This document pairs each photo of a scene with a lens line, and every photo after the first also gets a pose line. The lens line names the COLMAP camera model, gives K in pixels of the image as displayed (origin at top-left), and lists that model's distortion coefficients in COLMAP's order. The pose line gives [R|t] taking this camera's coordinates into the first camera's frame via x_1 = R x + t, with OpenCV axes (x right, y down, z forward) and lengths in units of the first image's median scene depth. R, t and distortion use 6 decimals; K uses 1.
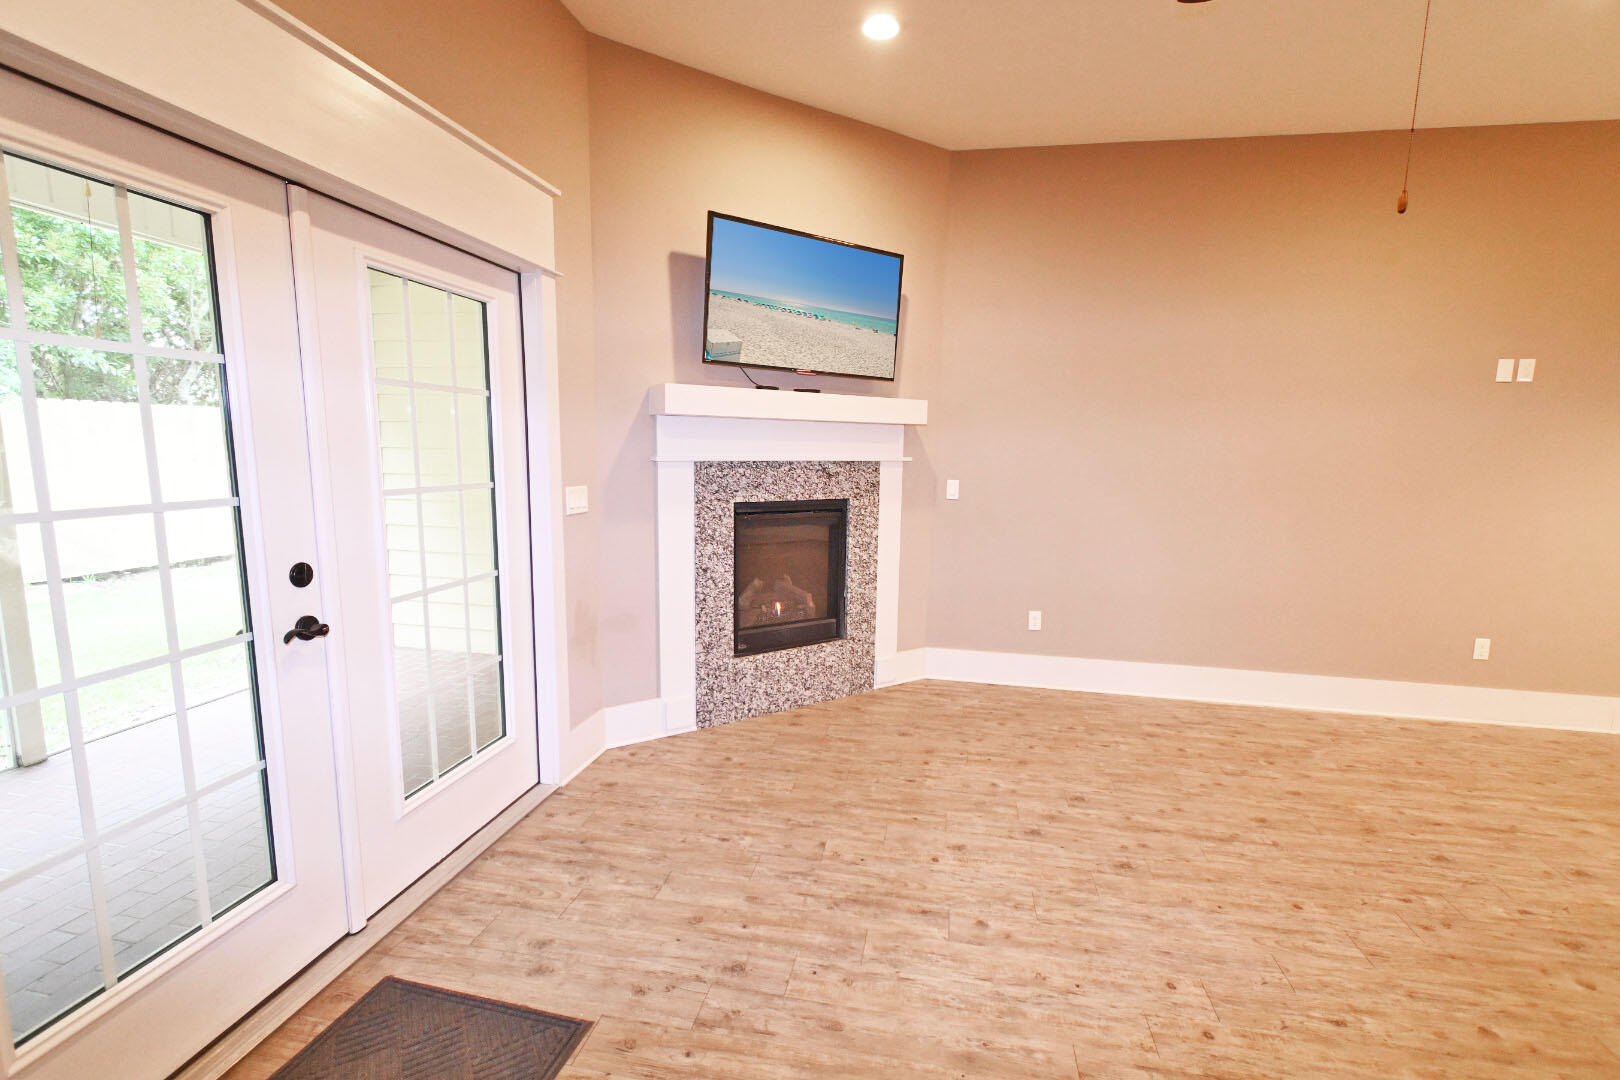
lens RADIAL K [[710.3, 0, 825.5], [0, 710.3, 549.1], [0, 0, 1]] dist [0.008076, -0.004154]
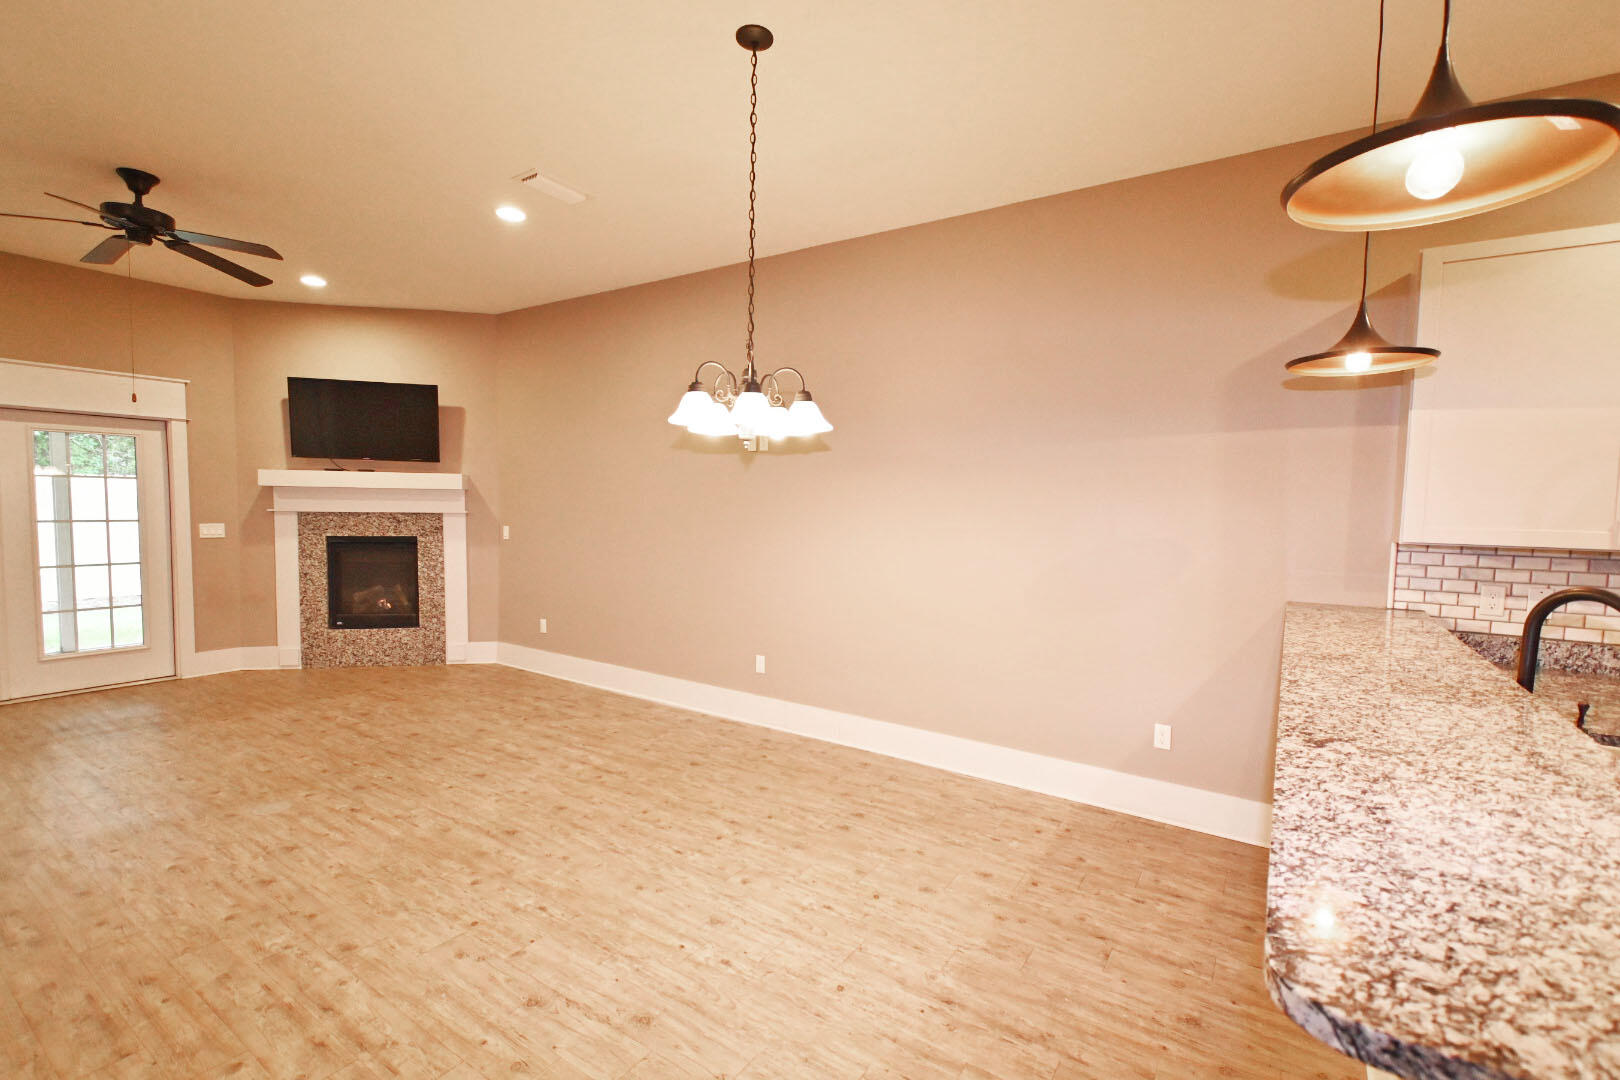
lens RADIAL K [[710.3, 0, 822.8], [0, 710.3, 548.3], [0, 0, 1]] dist [0.008076, -0.004154]
pose [[0.921795, 0.017611, -0.387278, 1.642774], [-0.054402, 0.994959, -0.084242, 0.043839], [0.383842, 0.098723, 0.918106, -0.115267]]
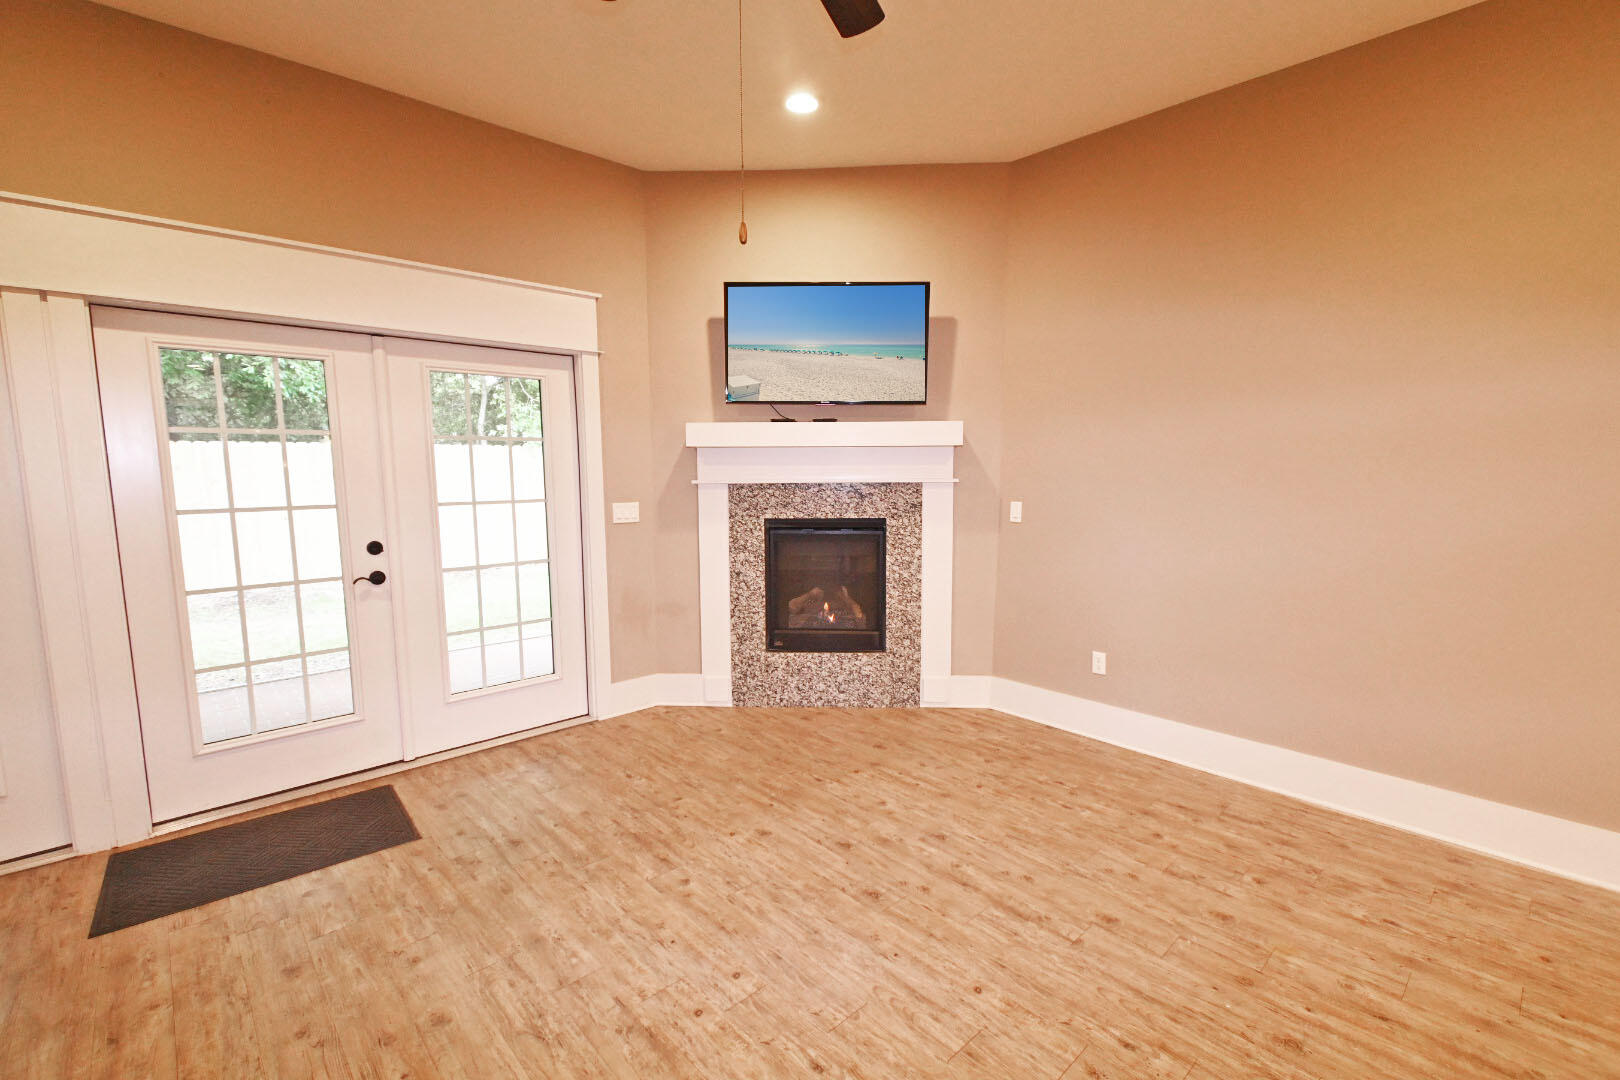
lens RADIAL K [[710.3, 0, 820.5], [0, 710.3, 549.7], [0, 0, 1]] dist [0.008076, -0.004154]
pose [[0.807941, 0.048139, -0.587294, 0.640640], [-0.067098, 0.997691, -0.010529, -0.007850], [0.585431, 0.047913, 0.809305, 0.103493]]
